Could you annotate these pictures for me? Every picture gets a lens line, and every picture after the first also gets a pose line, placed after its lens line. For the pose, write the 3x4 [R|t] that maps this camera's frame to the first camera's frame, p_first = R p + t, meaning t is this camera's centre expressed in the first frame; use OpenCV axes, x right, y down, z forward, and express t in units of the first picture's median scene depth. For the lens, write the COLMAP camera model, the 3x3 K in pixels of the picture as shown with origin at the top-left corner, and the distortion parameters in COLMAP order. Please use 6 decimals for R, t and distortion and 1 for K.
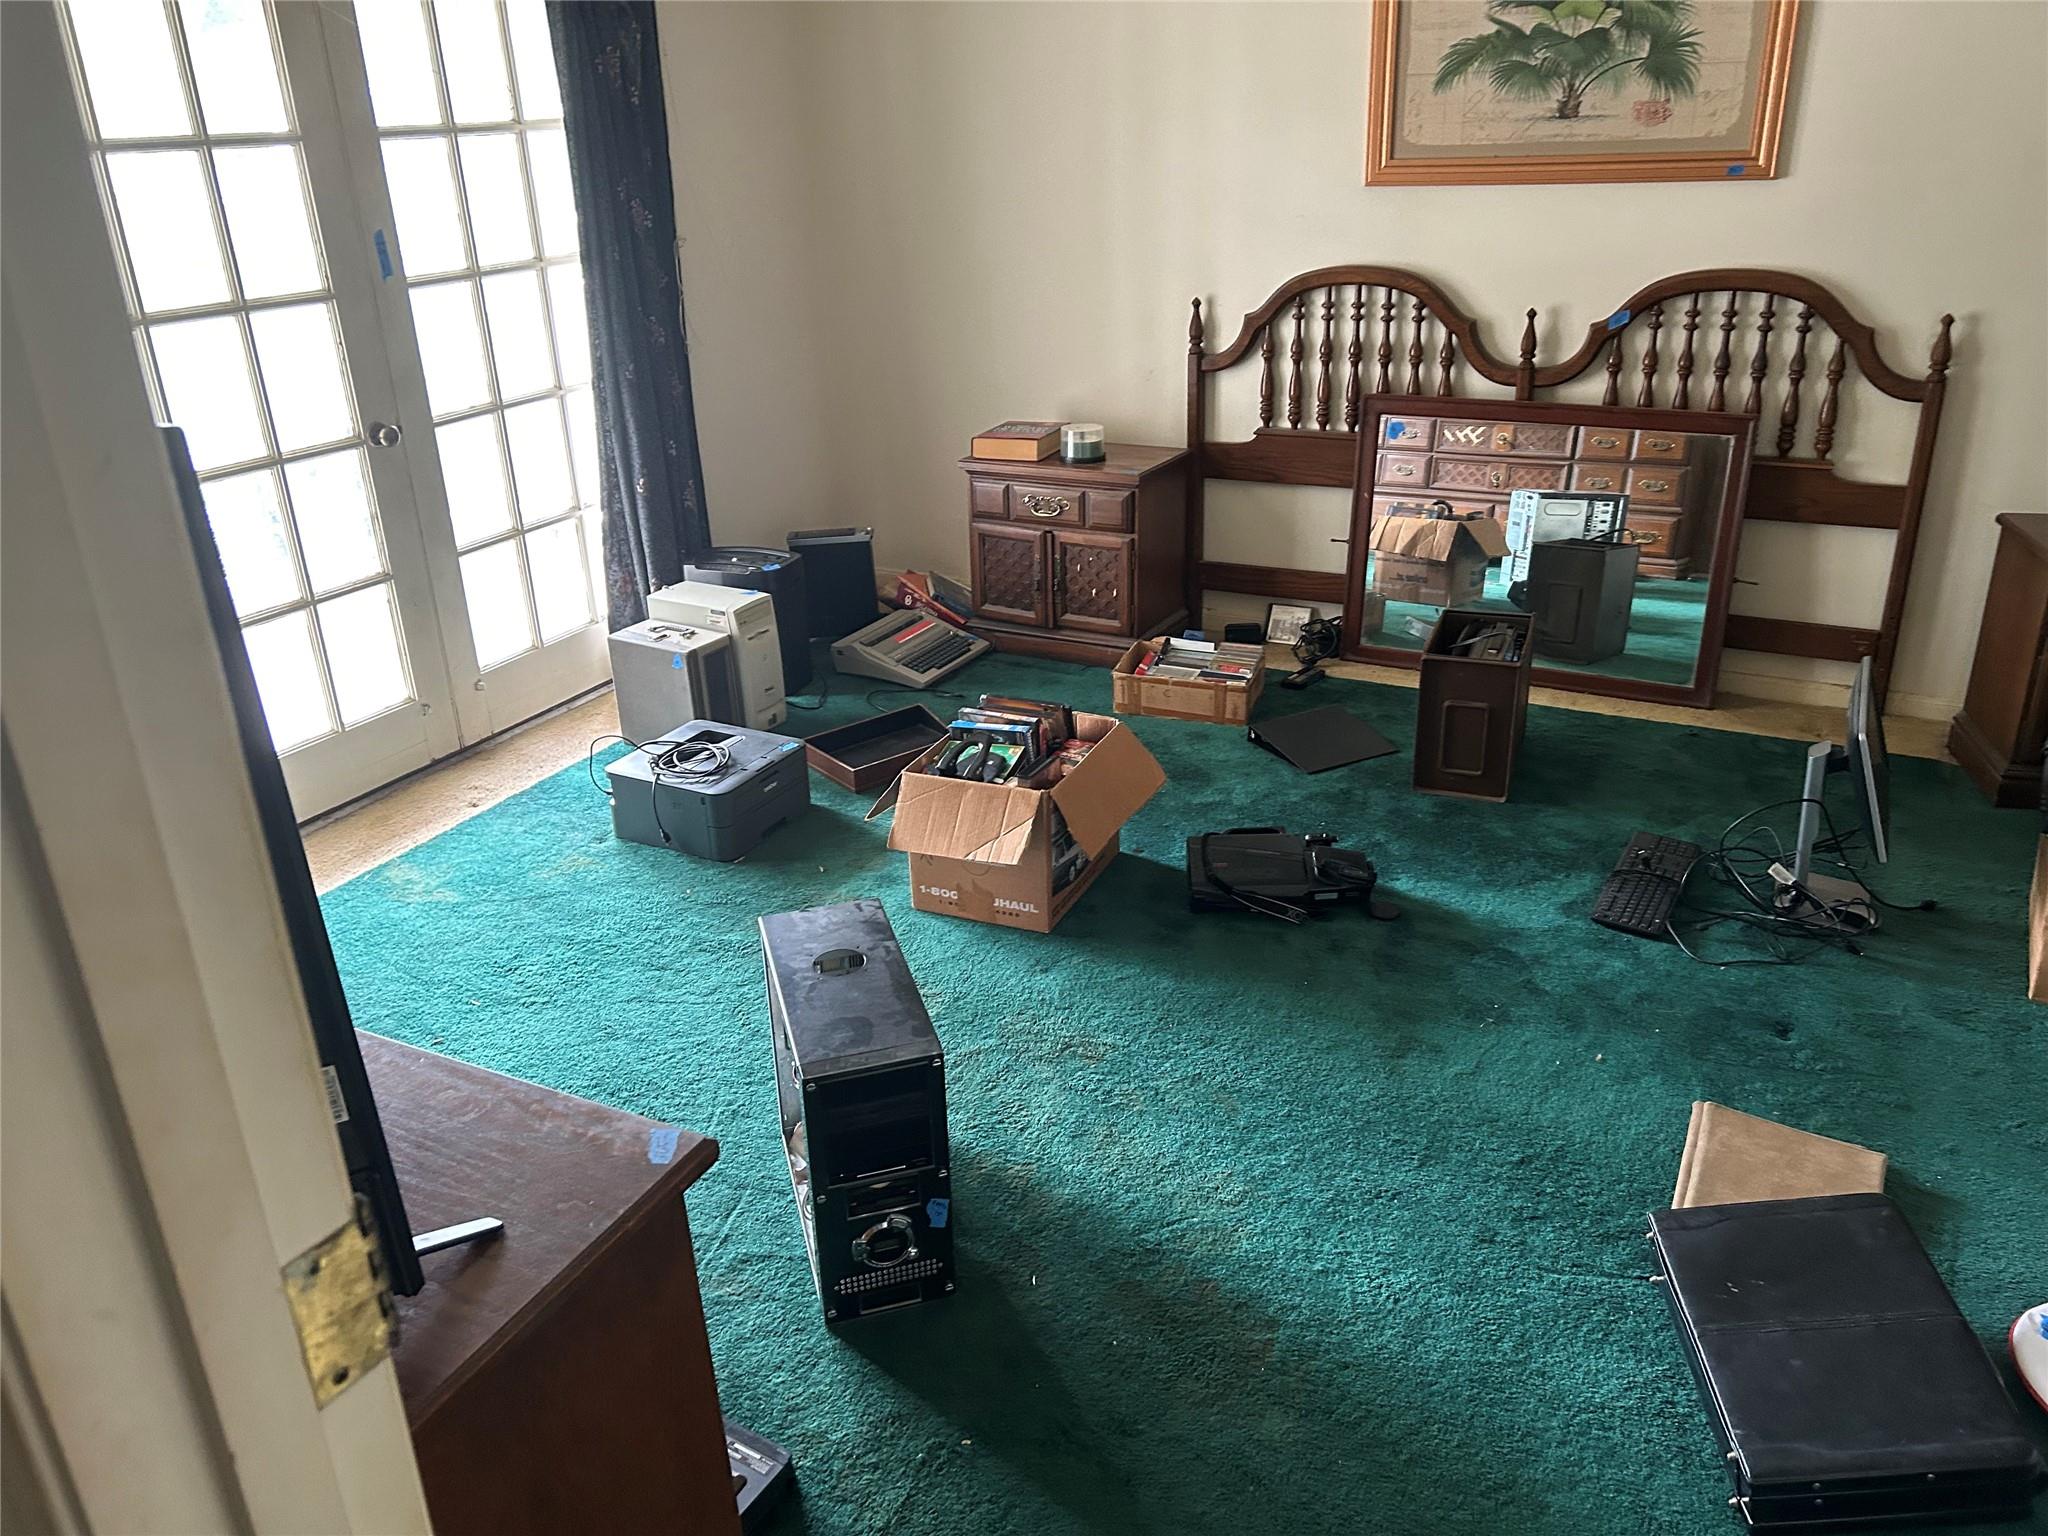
lens RADIAL K [[1542.4, 0, 1065.6], [0, 1542.4, 807.6], [0, 0, 1]] dist [0.085198, -0.183800]
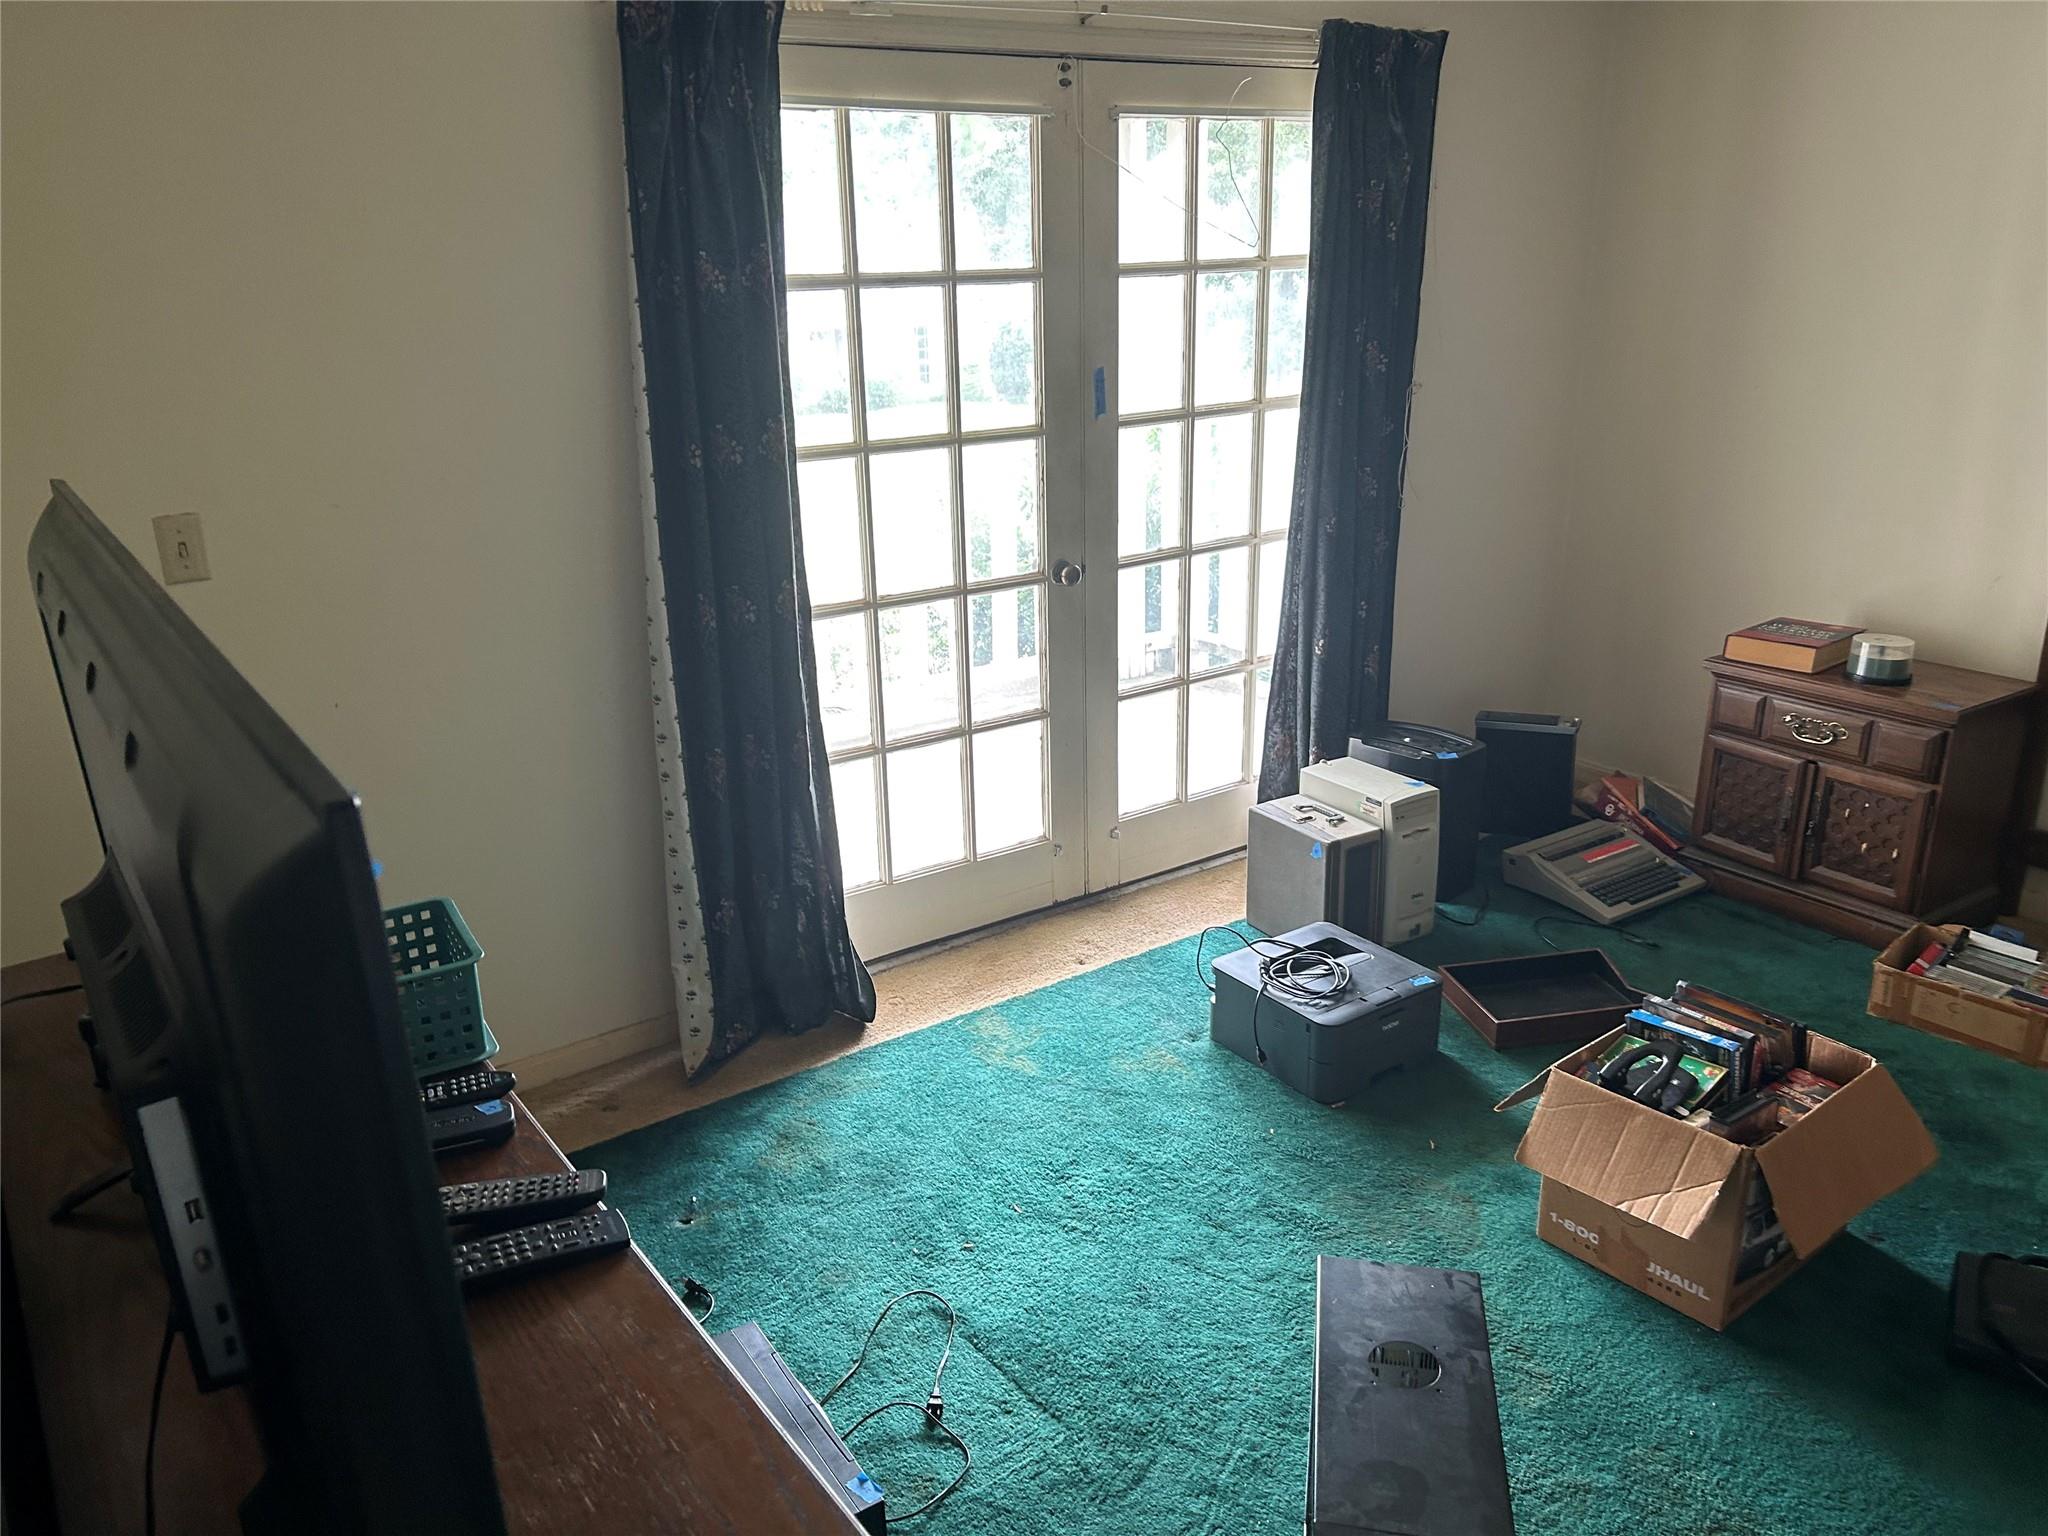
lens RADIAL K [[1576.0, 0, 1024.0], [0, 1576.0, 768.0], [0, 0, 1]] dist [0.057749, -0.072379]
pose [[0.884144, 0.155197, -0.440686, -0.009008], [-0.194992, 0.979717, -0.046182, -0.065751], [0.424580, 0.126762, 0.896473, 0.116422]]
